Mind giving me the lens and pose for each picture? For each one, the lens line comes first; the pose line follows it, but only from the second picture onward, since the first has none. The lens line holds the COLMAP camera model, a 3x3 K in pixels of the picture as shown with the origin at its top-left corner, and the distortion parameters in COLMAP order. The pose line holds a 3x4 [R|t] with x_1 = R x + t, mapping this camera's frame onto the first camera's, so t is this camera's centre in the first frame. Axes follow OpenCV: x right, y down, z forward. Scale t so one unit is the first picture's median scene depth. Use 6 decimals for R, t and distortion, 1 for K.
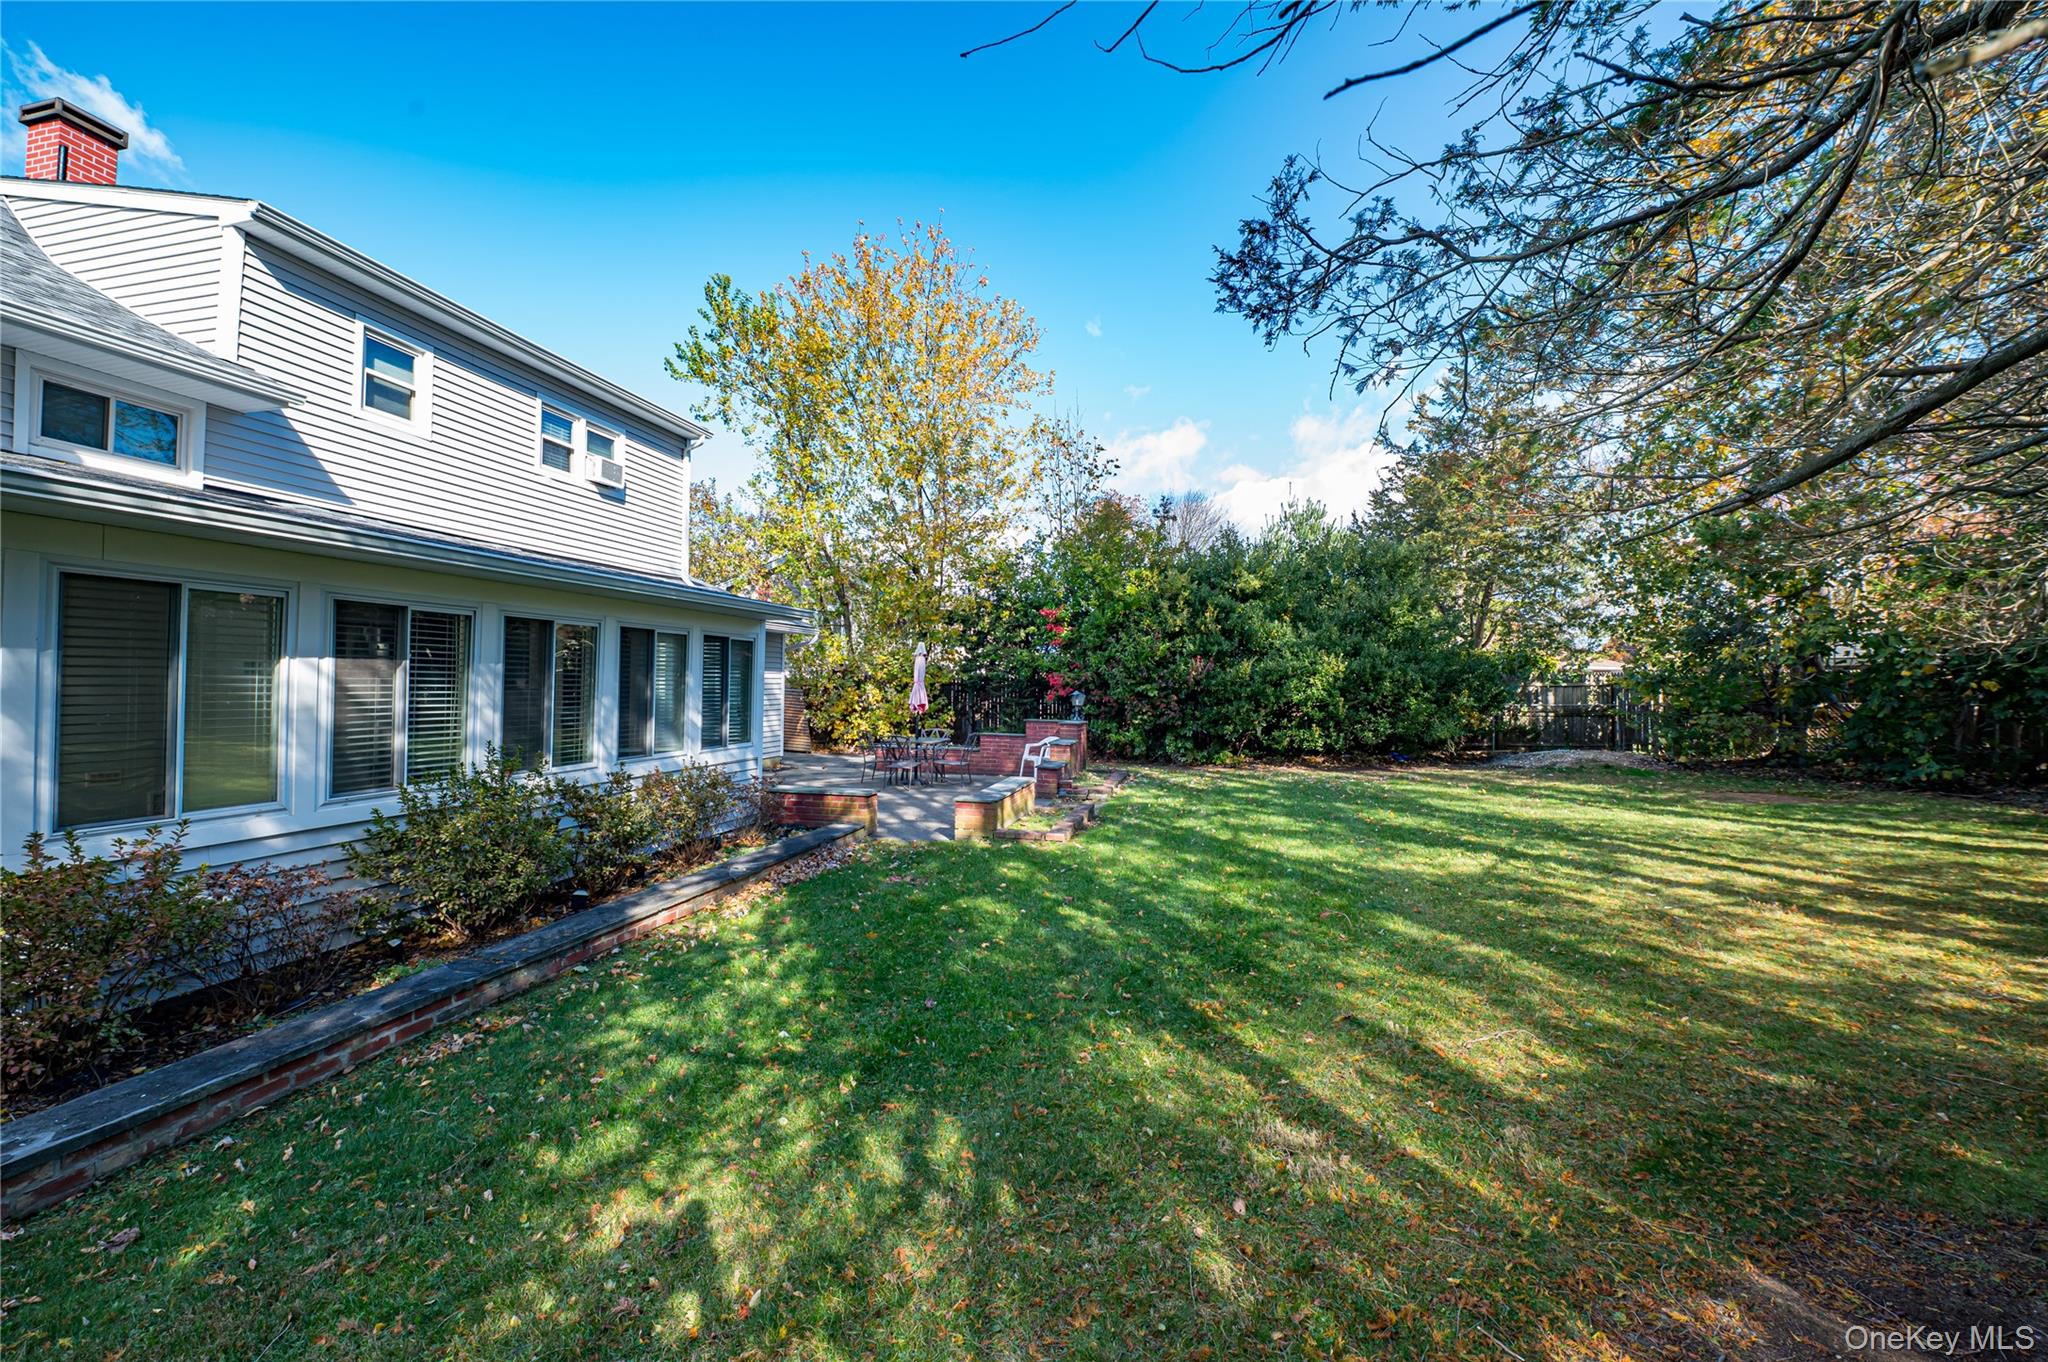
lens RADIAL K [[796.7, 0, 1031.4], [0, 796.7, 671.9], [0, 0, 1]] dist [-0.032556, 0.000303]
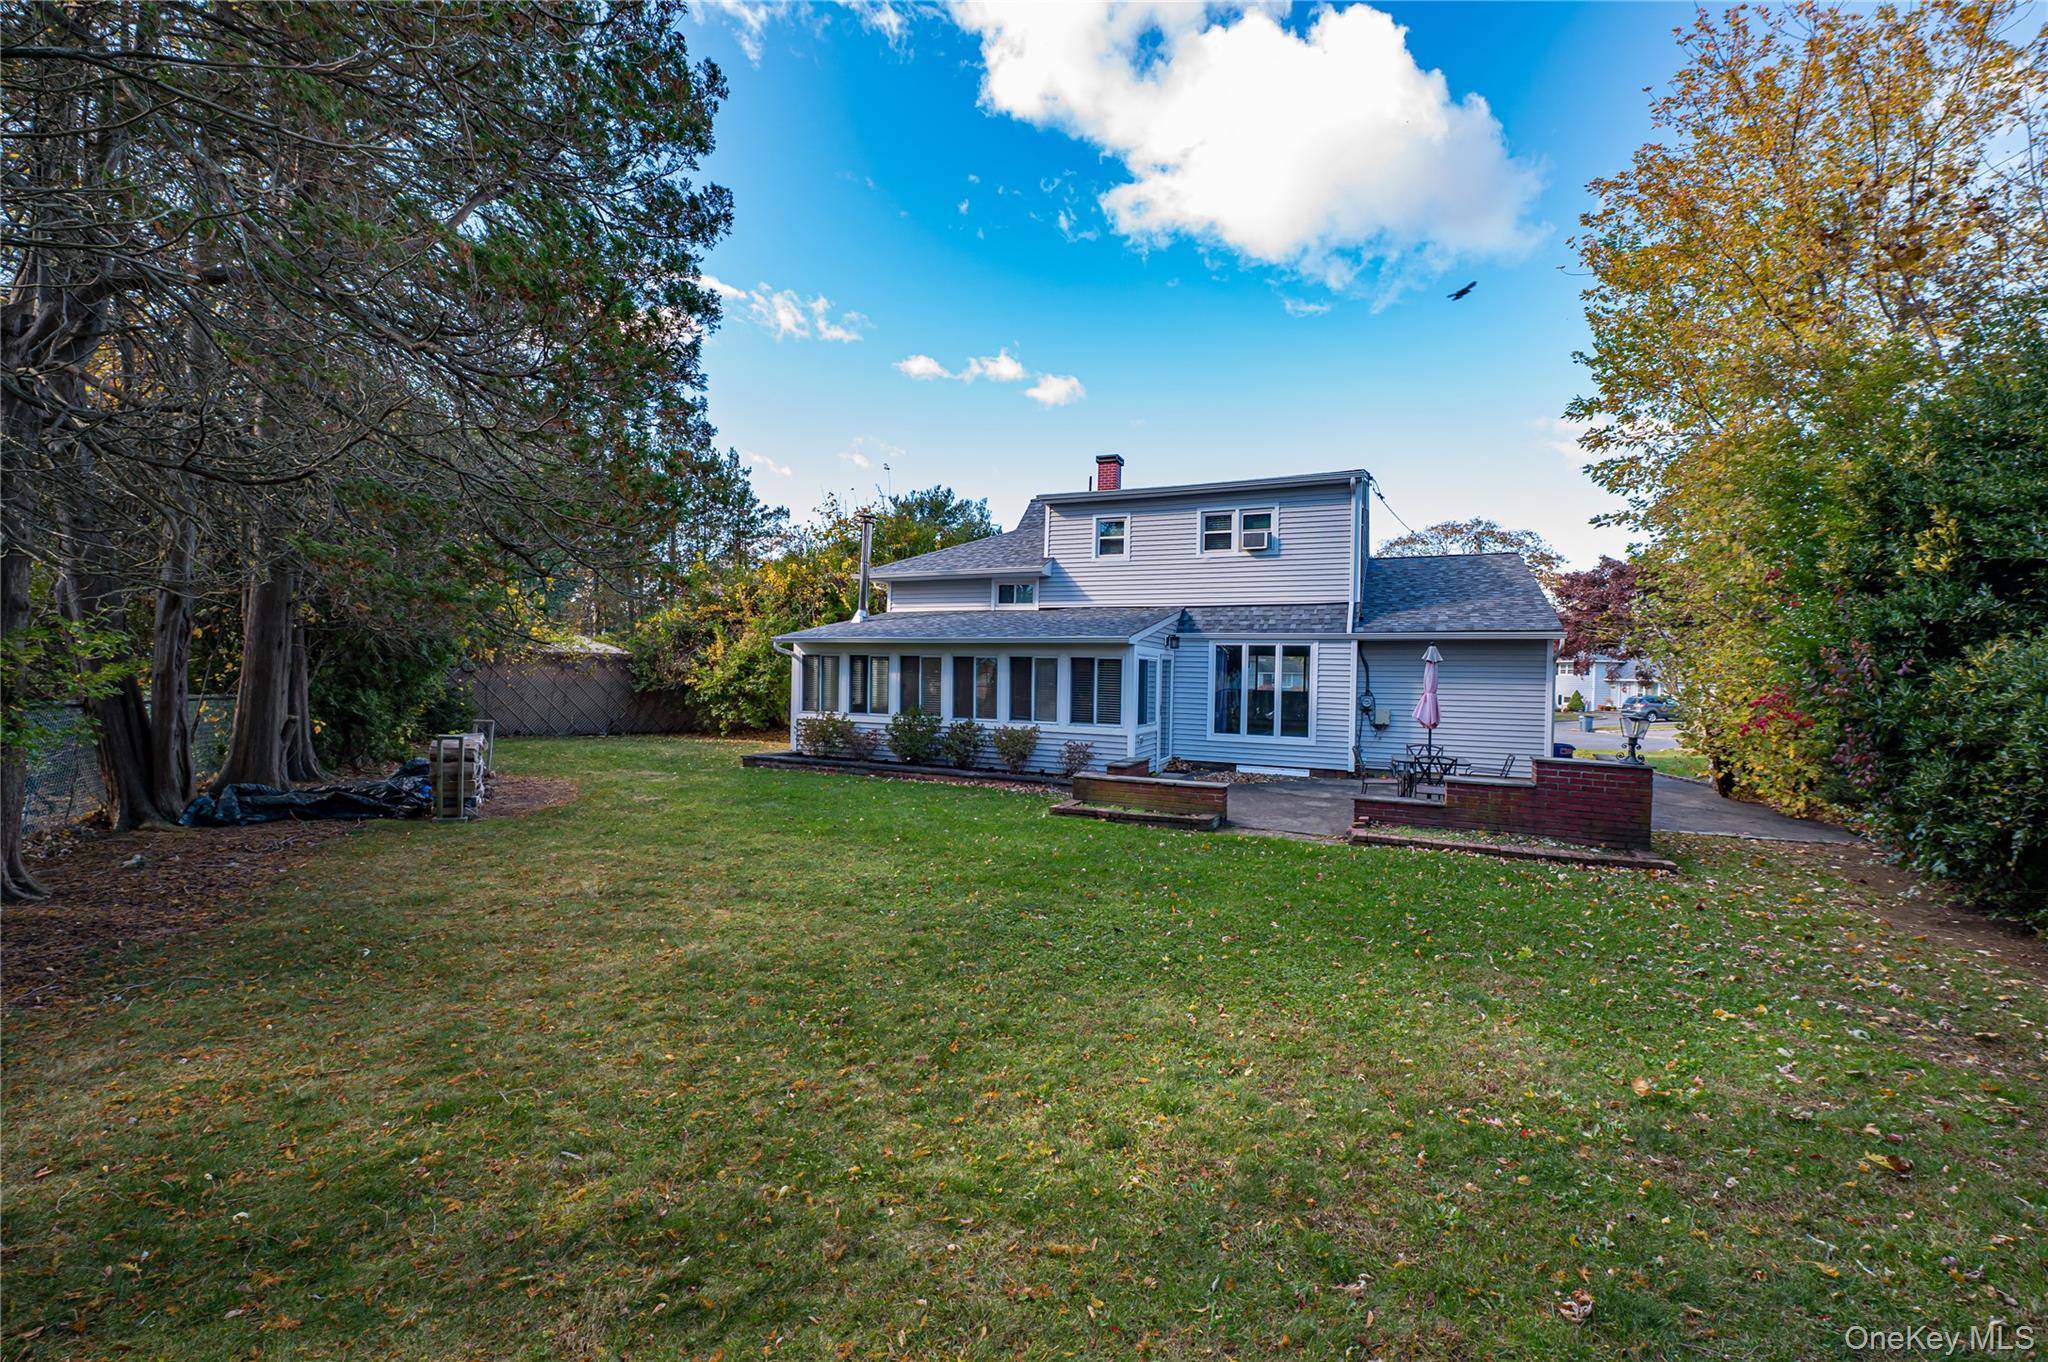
lens RADIAL K [[796.7, 0, 1031.4], [0, 796.7, 671.9], [0, 0, 1]] dist [-0.032556, 0.000303]
pose [[-0.125357, -0.016250, -0.991979, 1.869729], [0.000815, 0.999864, -0.016482, 0.026131], [0.992111, -0.002875, -0.125327, 1.498525]]
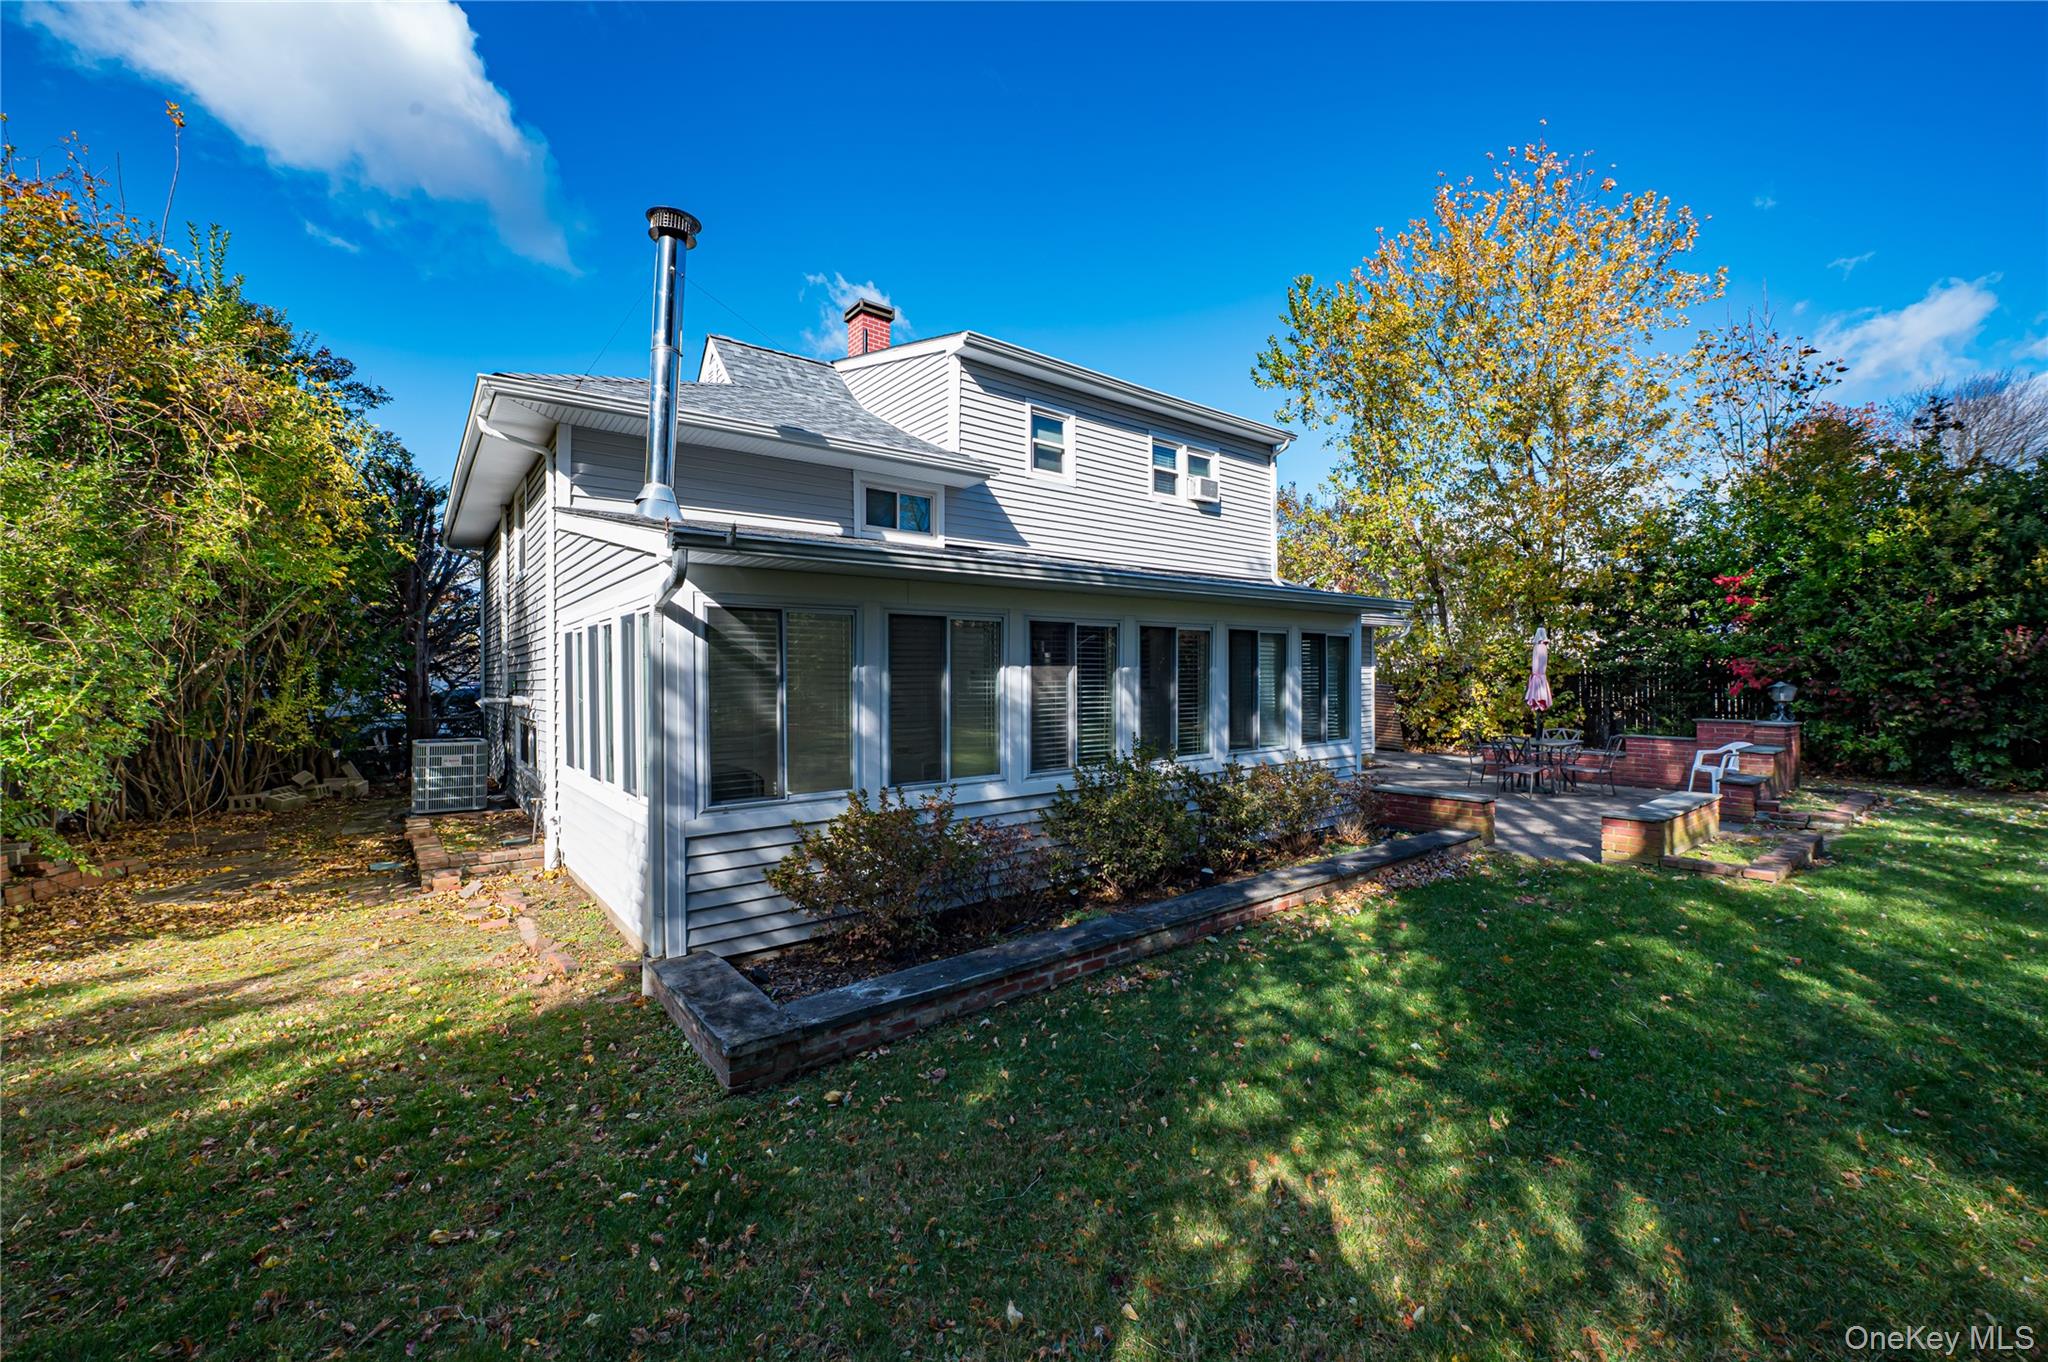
lens RADIAL K [[796.7, 0, 1031.4], [0, 796.7, 671.9], [0, 0, 1]] dist [-0.032556, 0.000303]
pose [[0.763643, -0.022651, -0.645241, -0.028832], [0.026153, 0.999649, -0.004140, -0.001714], [0.645108, -0.013713, 0.763968, -0.013960]]
